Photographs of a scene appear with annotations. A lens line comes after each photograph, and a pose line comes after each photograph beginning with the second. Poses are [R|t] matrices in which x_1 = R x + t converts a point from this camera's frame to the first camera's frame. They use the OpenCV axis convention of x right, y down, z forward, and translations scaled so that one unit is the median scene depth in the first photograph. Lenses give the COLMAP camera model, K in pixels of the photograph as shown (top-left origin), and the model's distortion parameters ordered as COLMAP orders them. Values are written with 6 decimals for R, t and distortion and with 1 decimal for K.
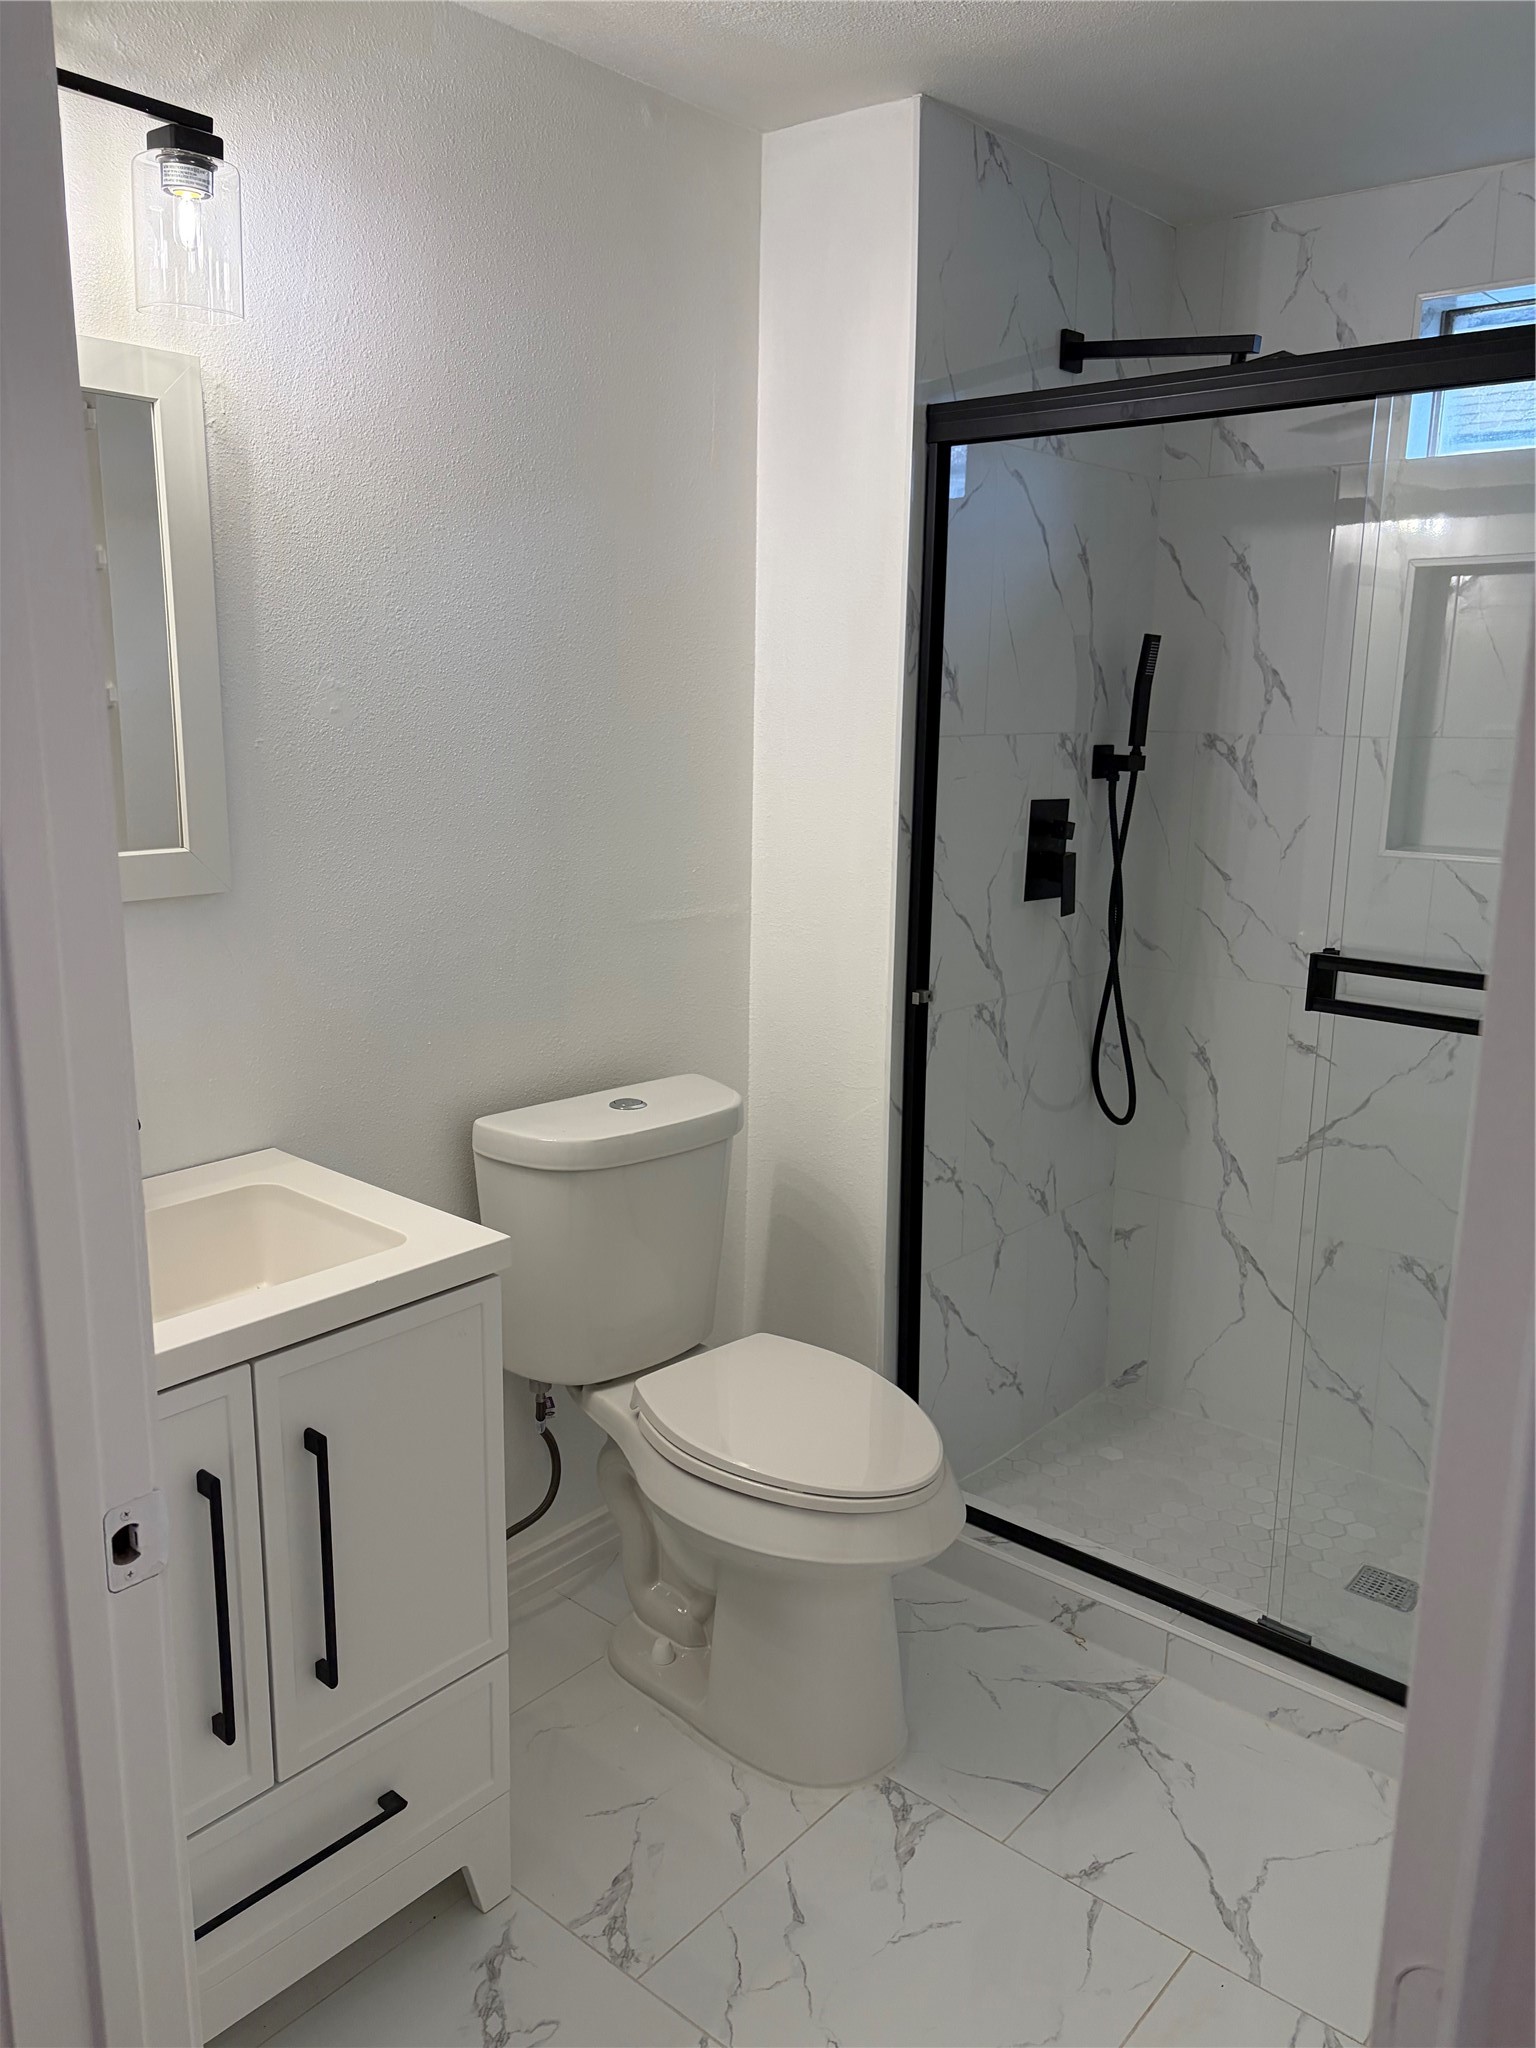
lens RADIAL K [[1568.9, 0, 768.0], [0, 1568.9, 1024.0], [0, 0, 1]] dist [0.043100, -0.006647]
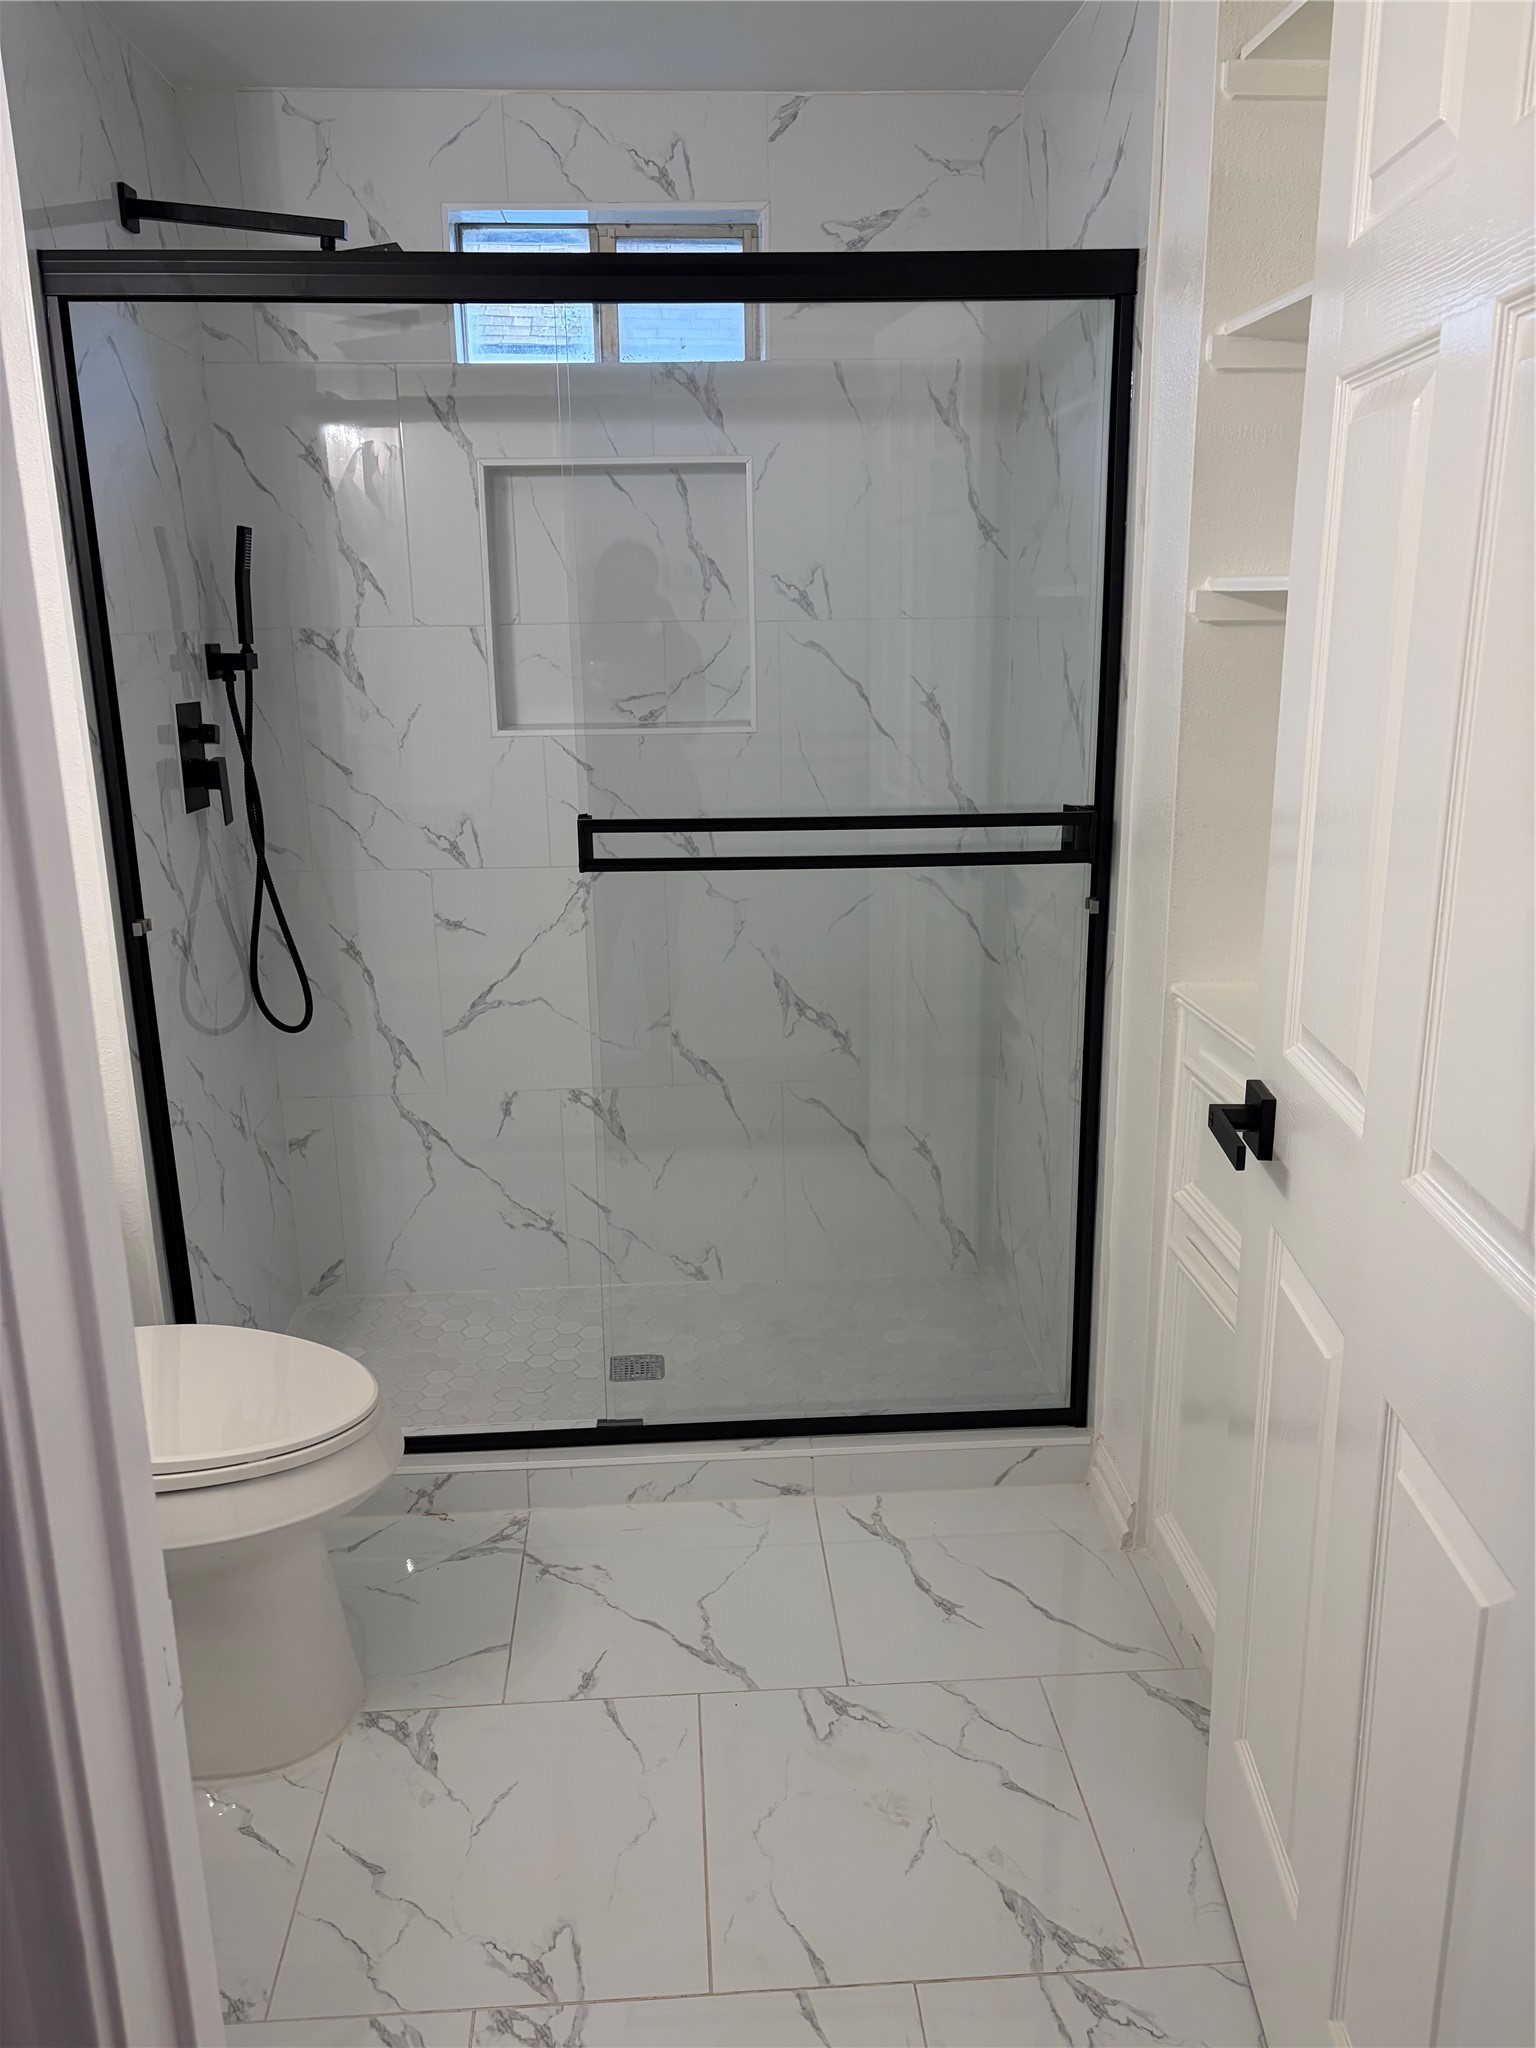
lens RADIAL K [[1550.4, 0, 768.0], [0, 1550.4, 1024.0], [0, 0, 1]] dist [0.043836, -0.029097]
pose [[0.723206, -0.205385, 0.659387, -0.226344], [0.168482, 0.978378, 0.119956, -0.009321], [-0.669767, 0.024342, 0.742172, 0.084318]]
